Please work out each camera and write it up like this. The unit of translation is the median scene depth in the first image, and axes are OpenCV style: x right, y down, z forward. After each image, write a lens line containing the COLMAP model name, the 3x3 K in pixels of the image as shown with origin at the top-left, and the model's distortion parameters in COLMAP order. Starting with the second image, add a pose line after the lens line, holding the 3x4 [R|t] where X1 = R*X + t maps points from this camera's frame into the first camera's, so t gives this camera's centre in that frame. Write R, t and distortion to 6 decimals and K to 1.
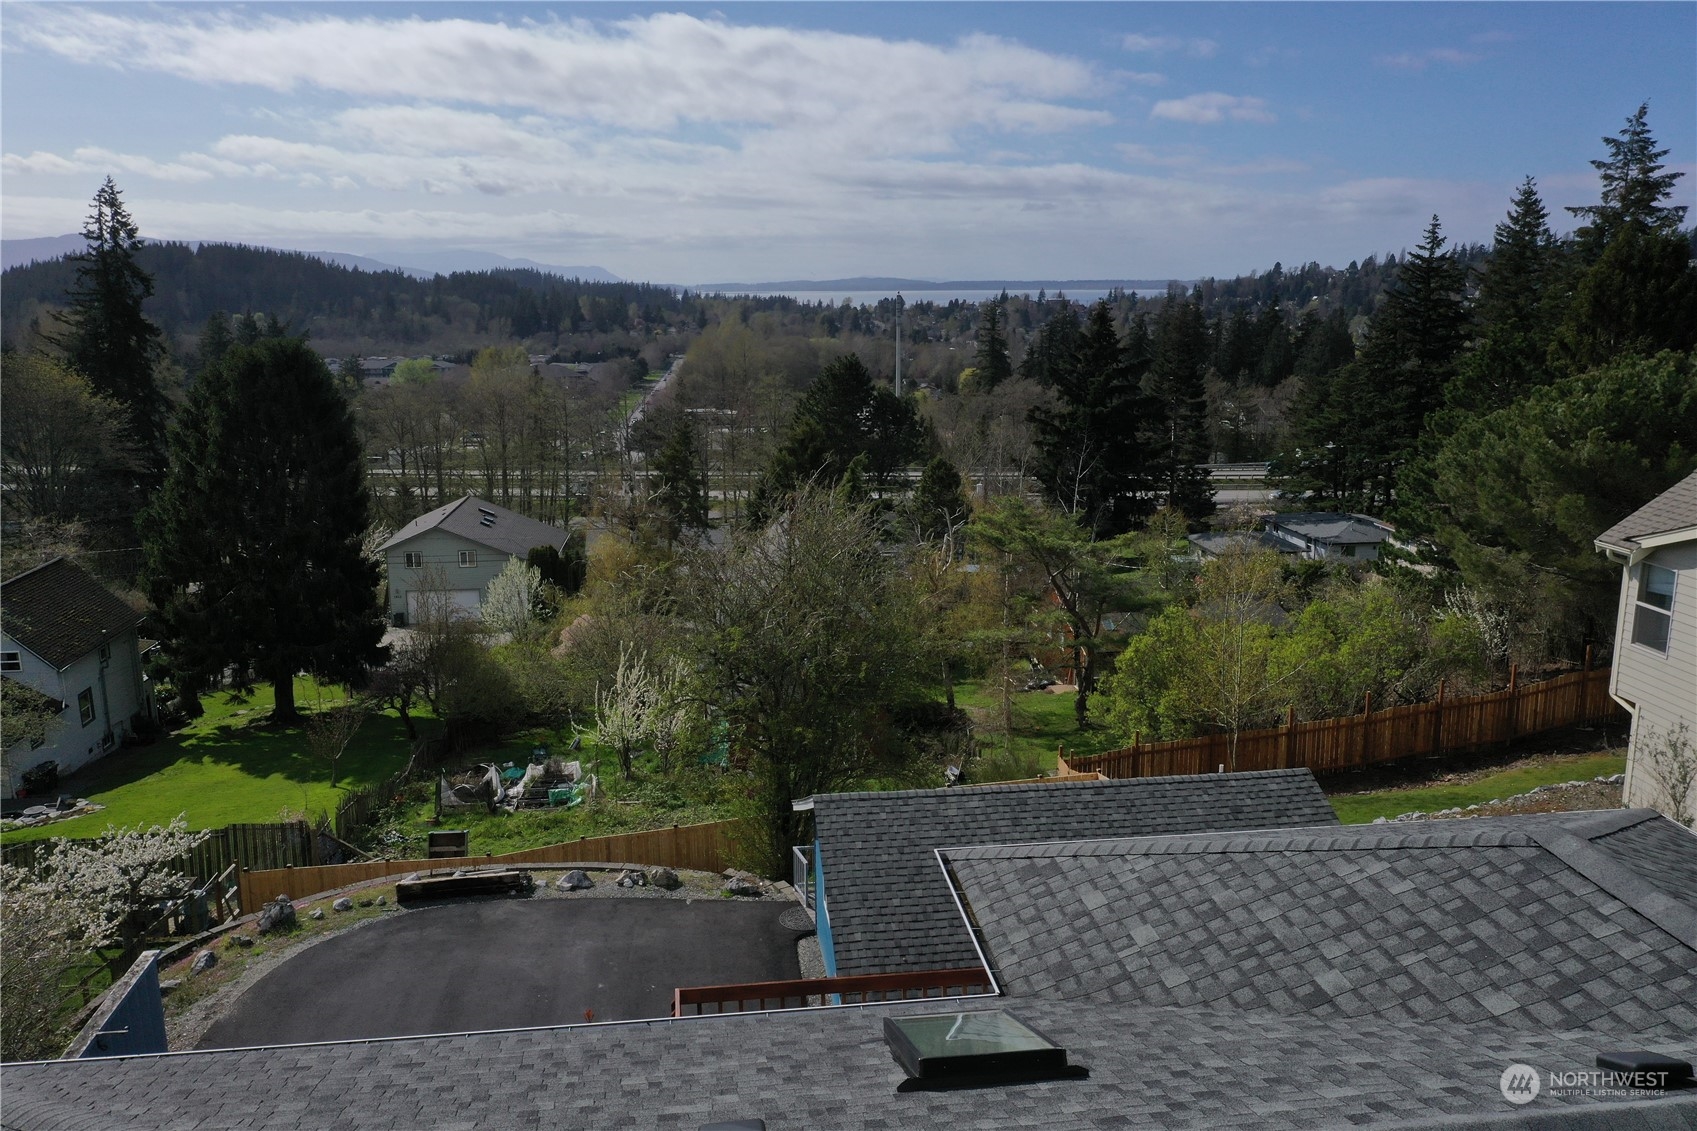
lens RADIAL K [[1323.6, 0, 845.4], [0, 1323.6, 572.1], [0, 0, 1]] dist [-0.003448, 0.001853]
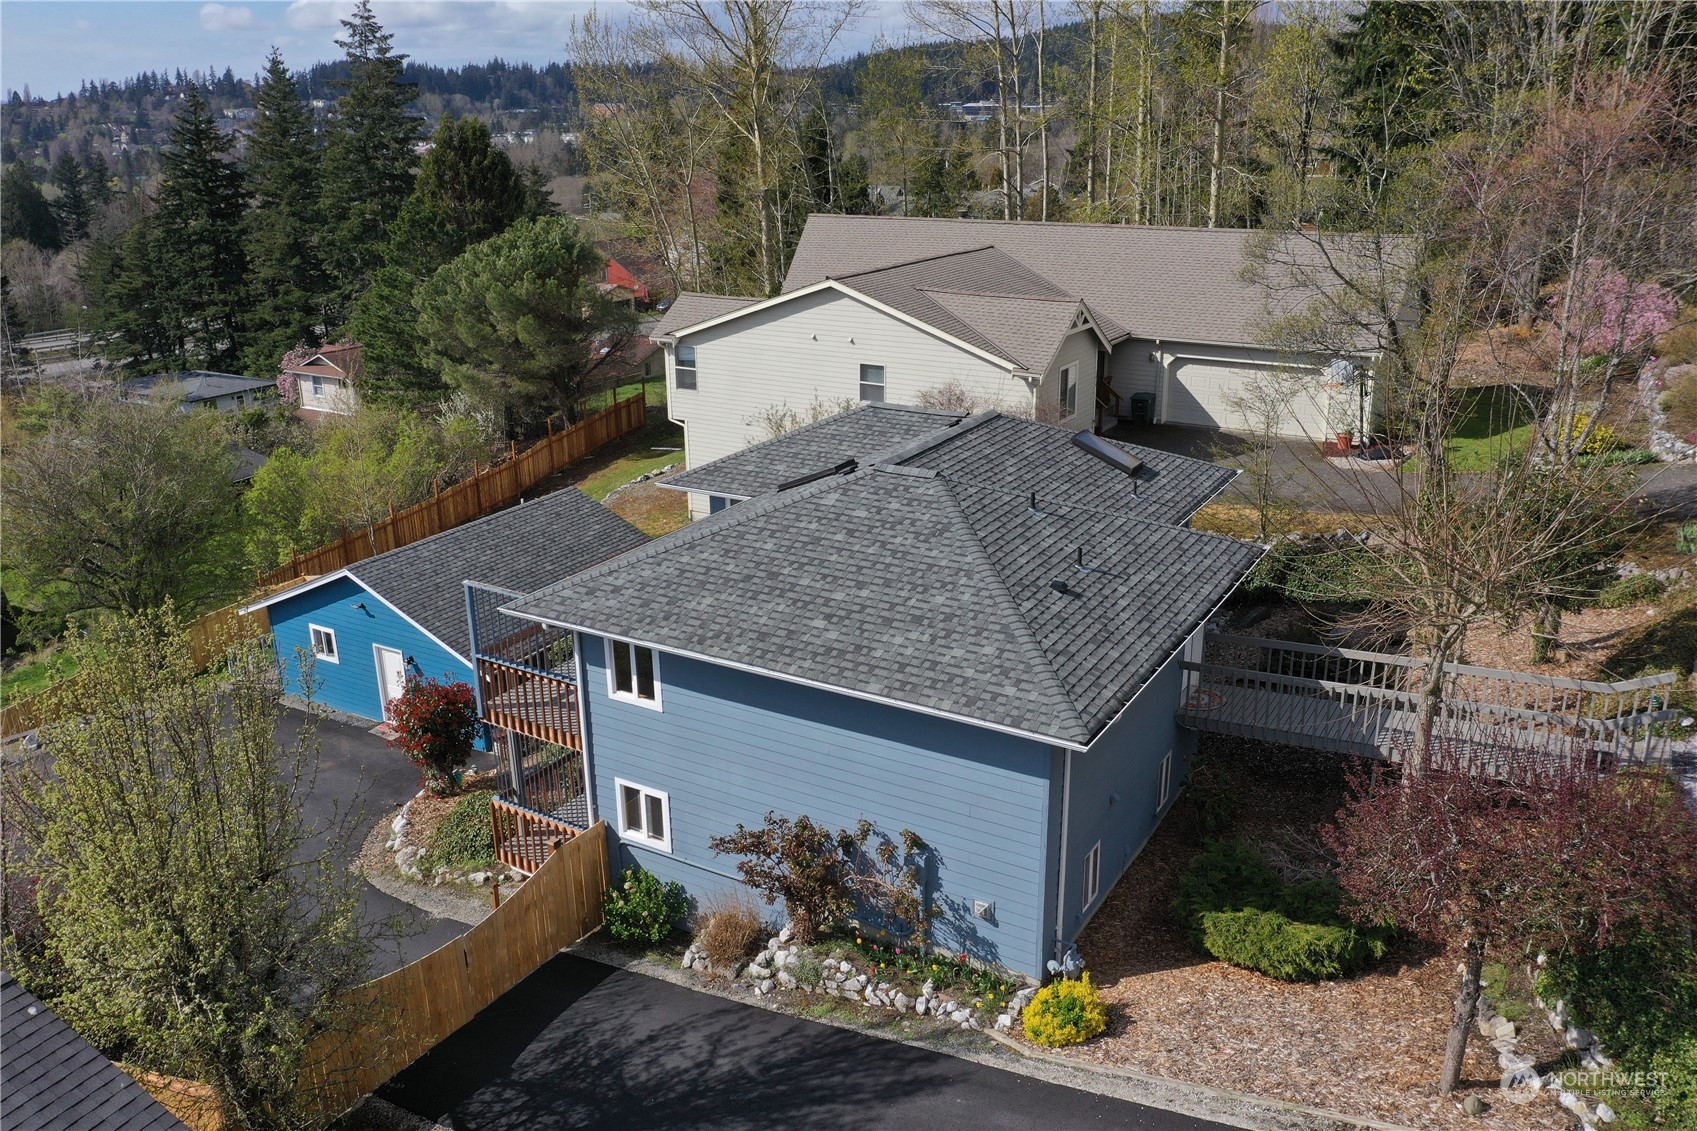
lens RADIAL K [[1323.6, 0, 845.4], [0, 1323.6, 572.1], [0, 0, 1]] dist [-0.003448, 0.001853]
pose [[0.604060, -0.260085, 0.753304, -0.172818], [0.173421, 0.965494, 0.194282, -0.004481], [-0.777841, 0.013281, 0.628321, -0.085242]]
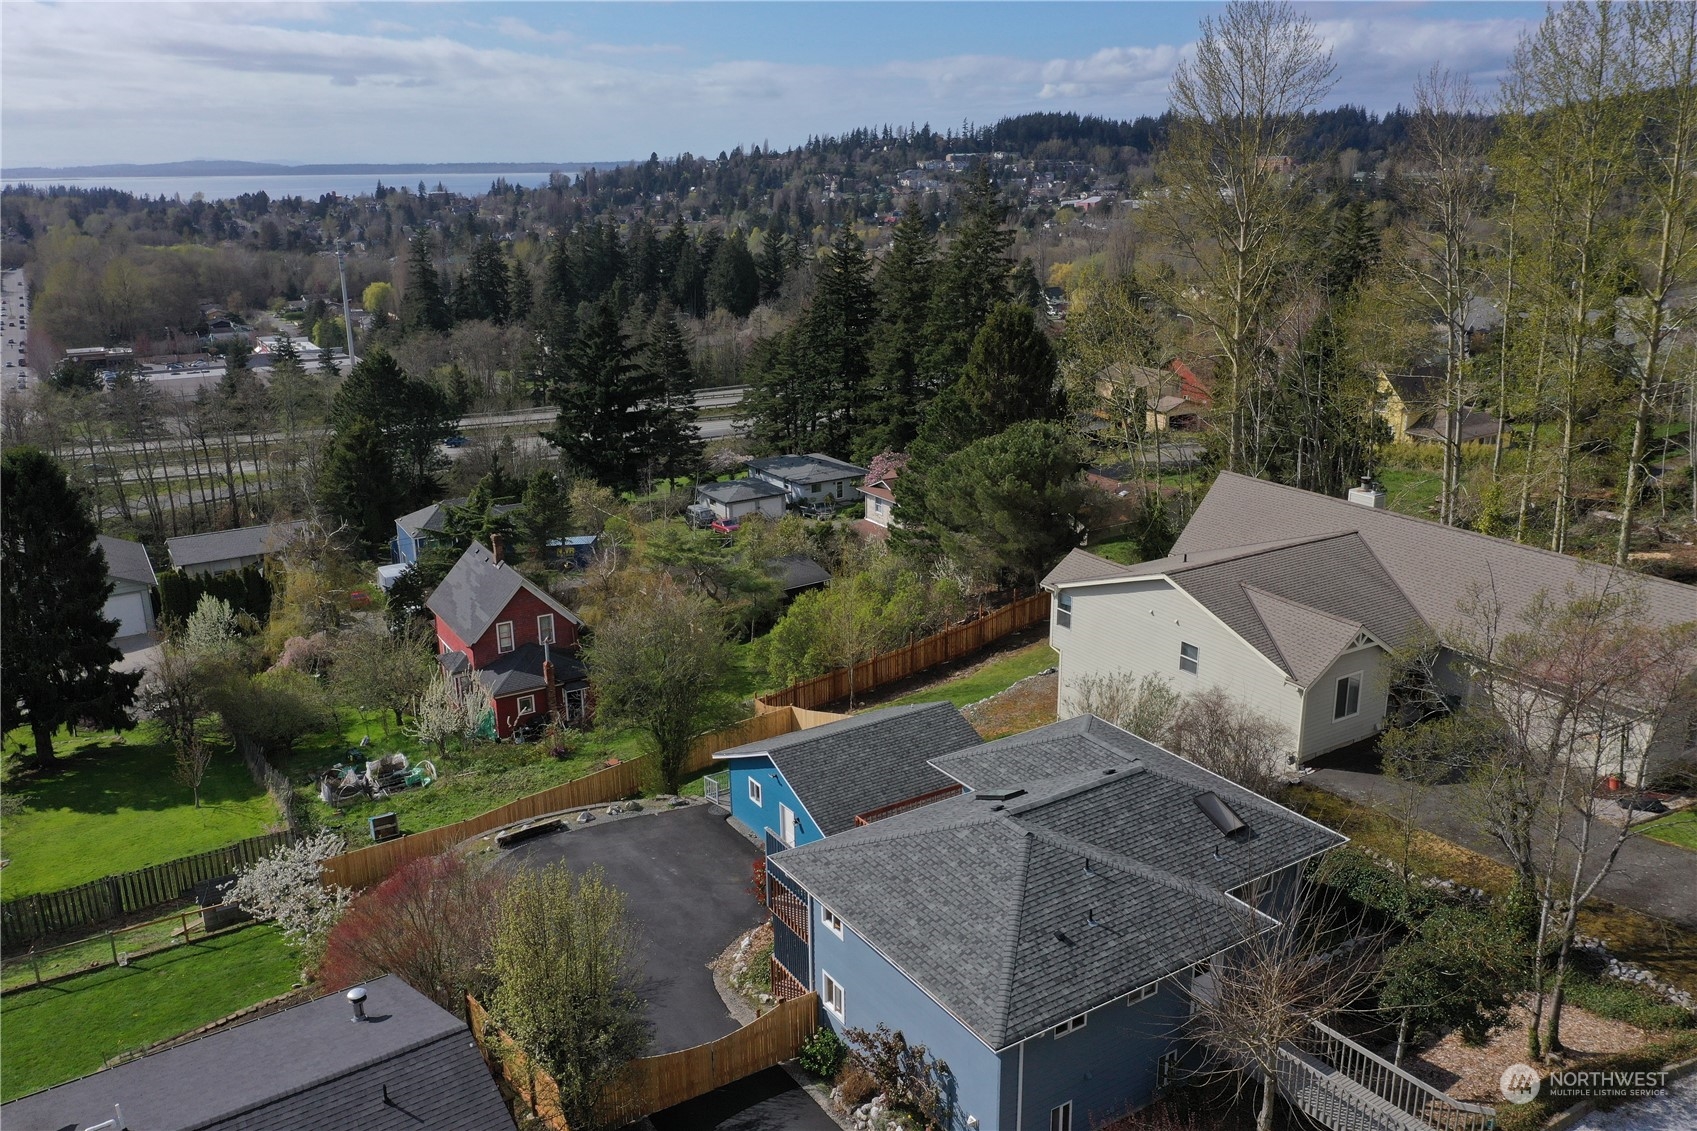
lens RADIAL K [[1323.6, 0, 845.4], [0, 1323.6, 572.1], [0, 0, 1]] dist [-0.003448, 0.001853]
pose [[0.900588, -0.129167, 0.415039, -0.169486], [0.094253, 0.990140, 0.103631, -0.075168], [-0.424332, -0.054210, 0.903882, -0.231122]]
